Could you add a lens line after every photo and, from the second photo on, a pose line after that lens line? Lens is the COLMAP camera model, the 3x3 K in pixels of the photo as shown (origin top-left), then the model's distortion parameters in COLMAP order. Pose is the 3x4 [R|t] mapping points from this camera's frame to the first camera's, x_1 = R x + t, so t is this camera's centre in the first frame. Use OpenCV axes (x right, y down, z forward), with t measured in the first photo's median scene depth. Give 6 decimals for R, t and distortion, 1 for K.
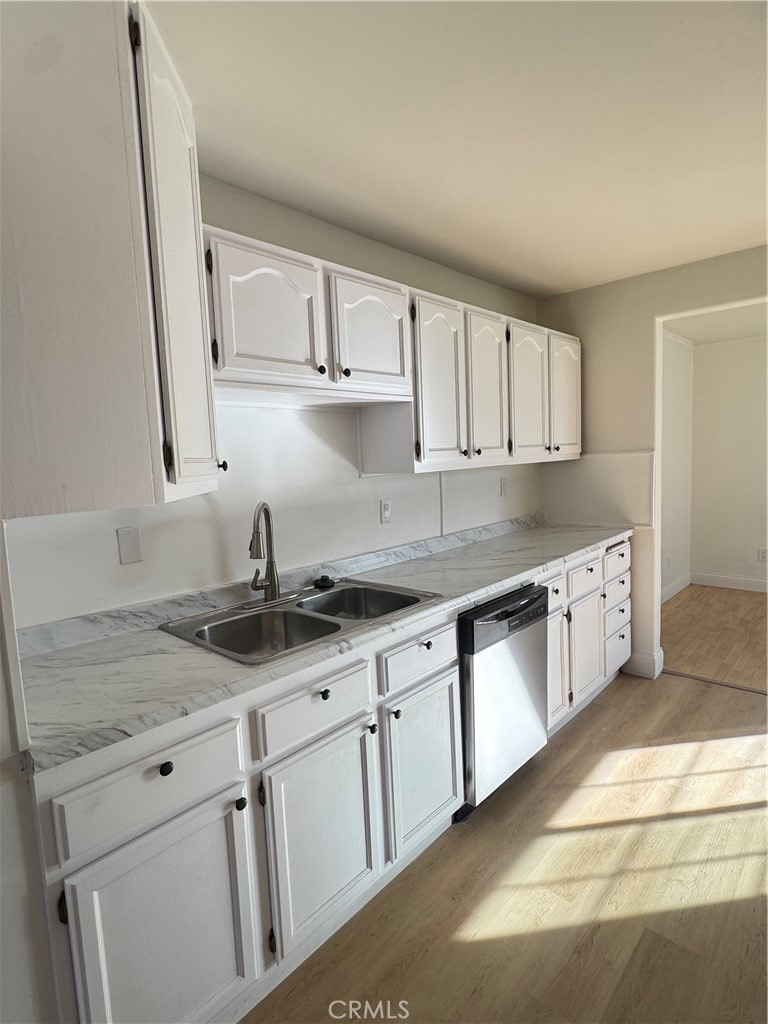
lens RADIAL K [[540.2, 0, 384.0], [0, 540.2, 512.0], [0, 0, 1]] dist [-0.003126, -0.000697]
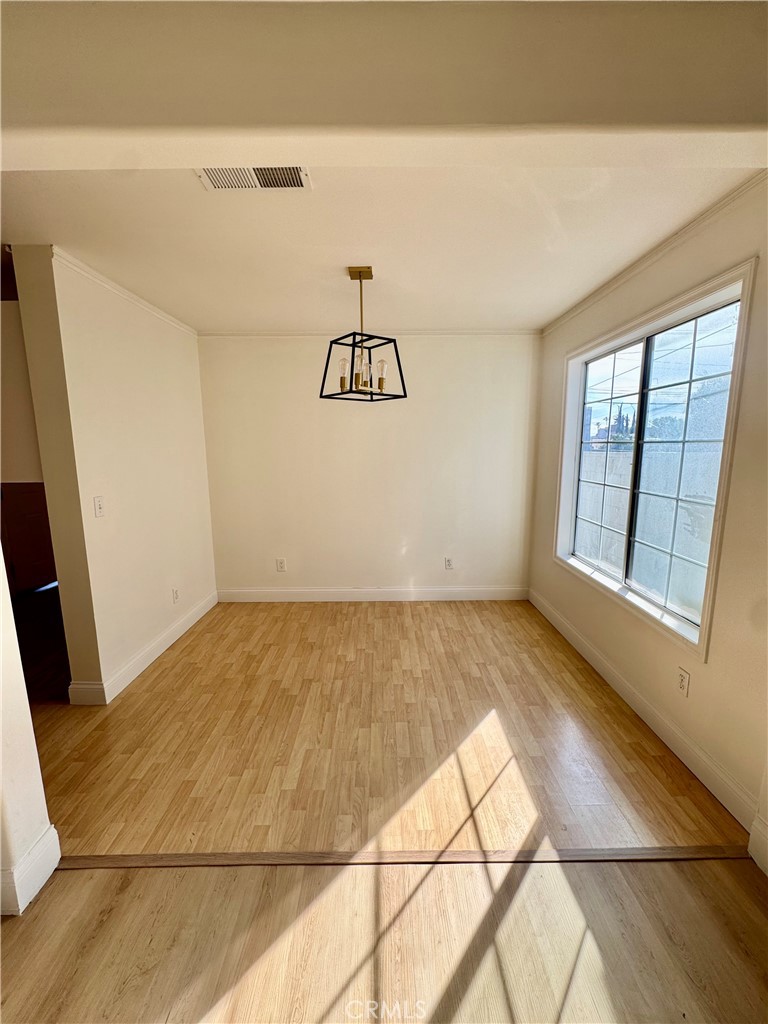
lens RADIAL K [[414.4, 0, 384.0], [0, 414.4, 512.0], [0, 0, 1]] dist [0.001417, 0.000614]
pose [[0.734829, -0.070590, 0.674569, 0.404866], [0.047740, 0.997486, 0.052376, -0.057880], [-0.676571, -0.006284, 0.736351, 0.377224]]
